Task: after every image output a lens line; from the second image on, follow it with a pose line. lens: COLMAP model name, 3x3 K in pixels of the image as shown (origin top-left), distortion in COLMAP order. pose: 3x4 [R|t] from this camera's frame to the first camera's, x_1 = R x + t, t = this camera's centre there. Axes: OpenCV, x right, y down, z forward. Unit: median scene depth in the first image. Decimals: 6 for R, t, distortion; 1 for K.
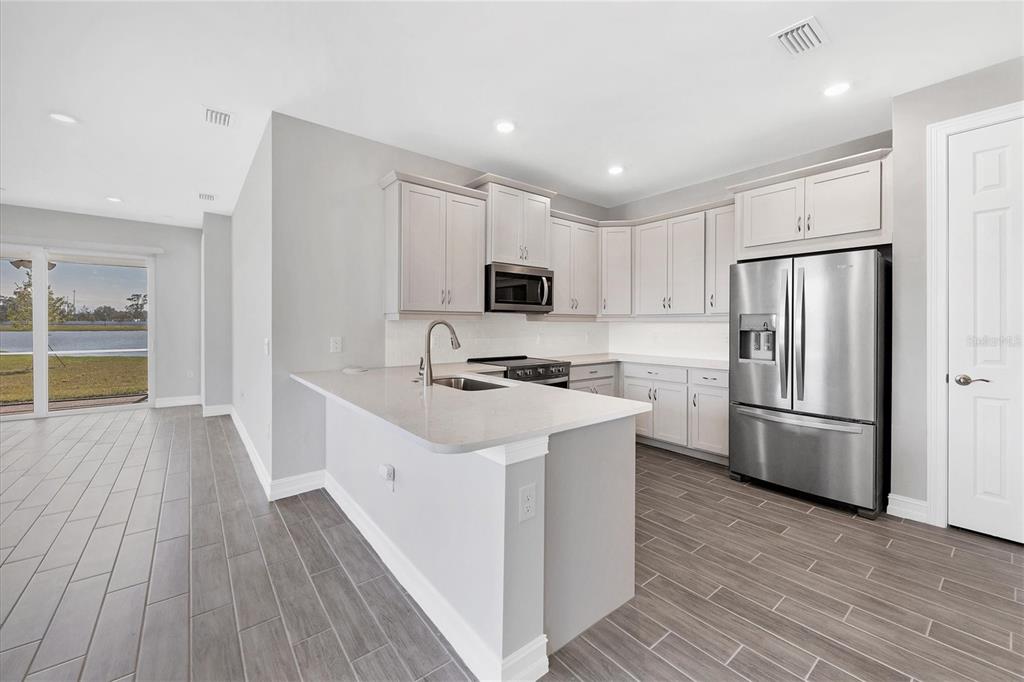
lens RADIAL K [[401.1, 0, 507.9], [0, 401.1, 325.5], [0, 0, 1]] dist [0.010680, 0.000022]
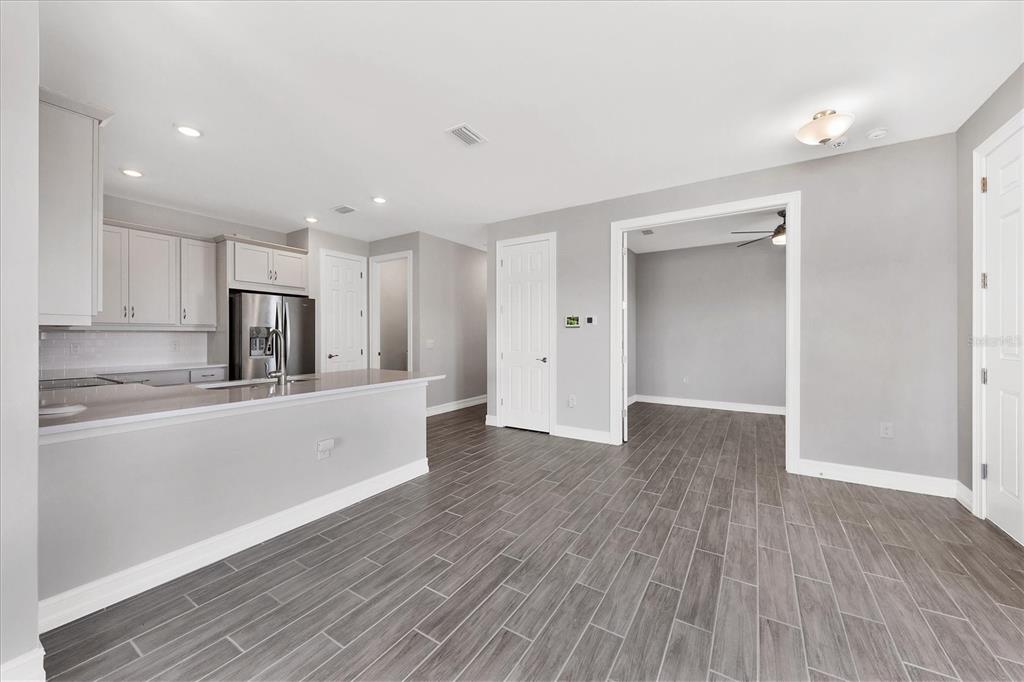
lens RADIAL K [[384.1, 0, 509.1], [0, 384.1, 334.9], [0, 0, 1]] dist [0.008119, -0.000002]
pose [[-0.322470, 0.001072, 0.946579, -0.939271], [0.002245, 0.999997, -0.000368, 0.004114], [-0.946577, 0.002007, -0.322472, 0.466713]]
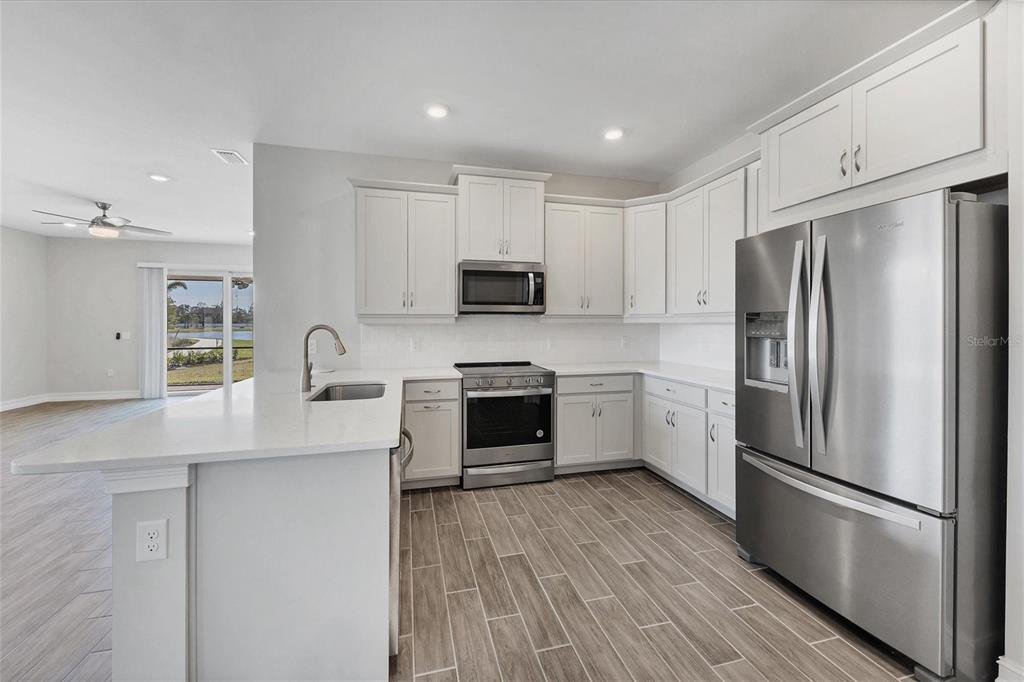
lens RADIAL K [[396.3, 0, 507.8], [0, 396.3, 323.0], [0, 0, 1]] dist [0.007427, -0.000249]
pose [[0.915142, -0.005875, -0.403088, 0.405230], [0.003578, 0.999973, -0.006450, -0.006286], [0.403115, 0.004460, 0.915139, 0.195791]]
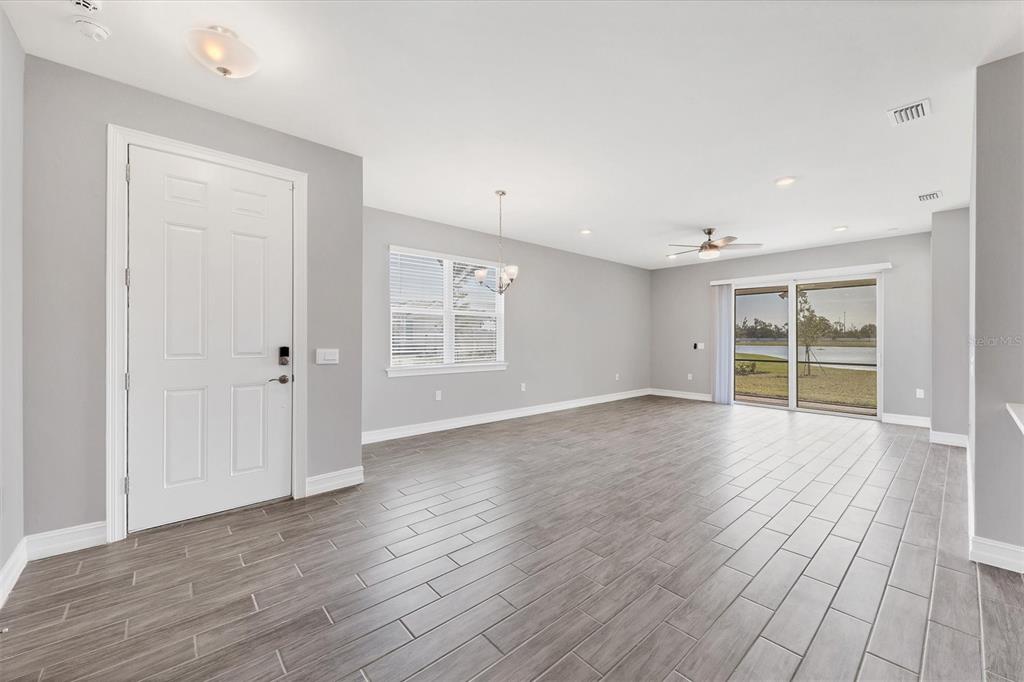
lens RADIAL K [[394.2, 0, 507.9], [0, 394.2, 338.9], [0, 0, 1]] dist [-0.001551, -0.000303]
pose [[0.045949, -0.000783, -0.998943, 0.106091], [-0.007530, 0.999971, -0.001130, 0.006070], [0.998915, 0.007574, 0.045942, 0.040021]]
